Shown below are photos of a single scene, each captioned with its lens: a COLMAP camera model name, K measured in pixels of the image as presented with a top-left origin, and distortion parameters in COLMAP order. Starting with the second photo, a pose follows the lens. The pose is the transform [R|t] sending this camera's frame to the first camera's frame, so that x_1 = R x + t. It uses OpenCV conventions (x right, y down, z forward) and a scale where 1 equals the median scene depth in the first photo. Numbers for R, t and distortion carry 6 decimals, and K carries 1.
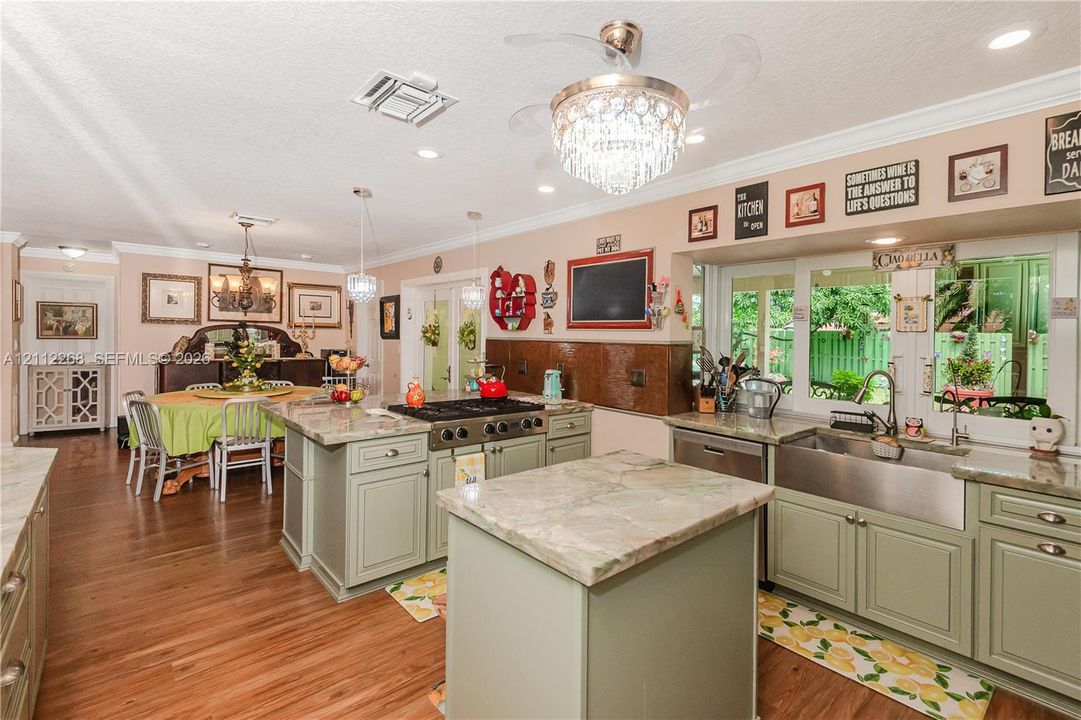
lens RADIAL K [[495.3, 0, 536.5], [0, 495.3, 334.6], [0, 0, 1]] dist [0.004238, -0.000339]
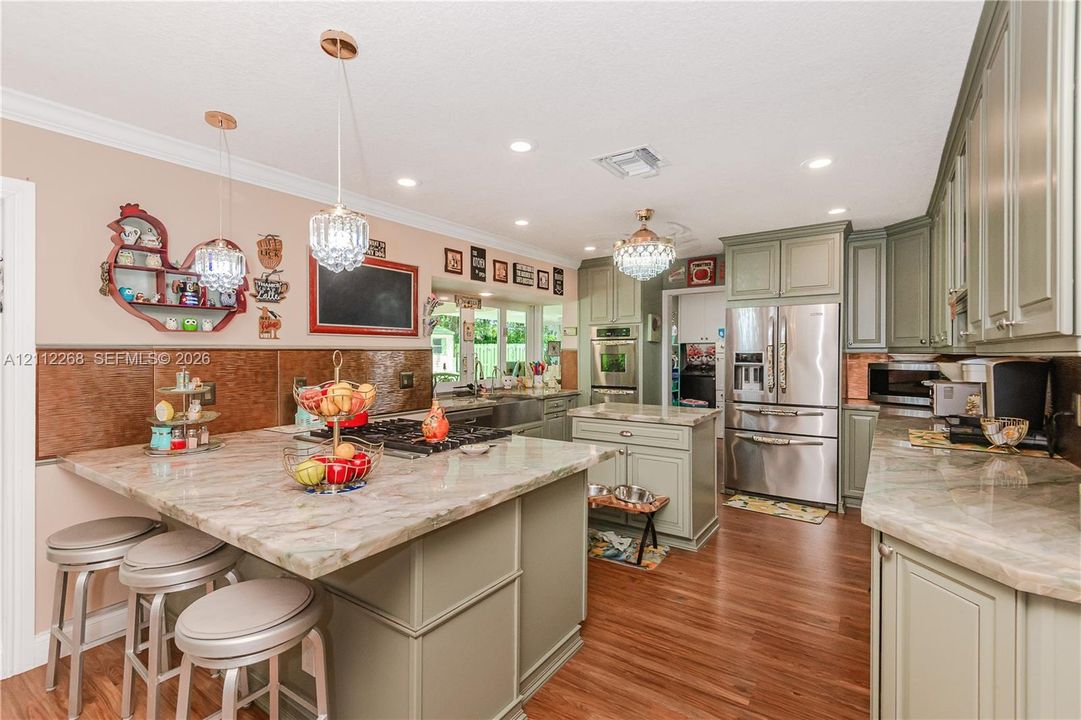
lens RADIAL K [[495.3, 0, 539.8], [0, 495.3, 354.4], [0, 0, 1]] dist [0.004238, -0.000339]
pose [[-0.252961, -0.010552, 0.967419, -1.121225], [0.001877, 0.999933, 0.011397, 0.020201], [-0.967475, 0.004699, -0.252925, 1.188998]]
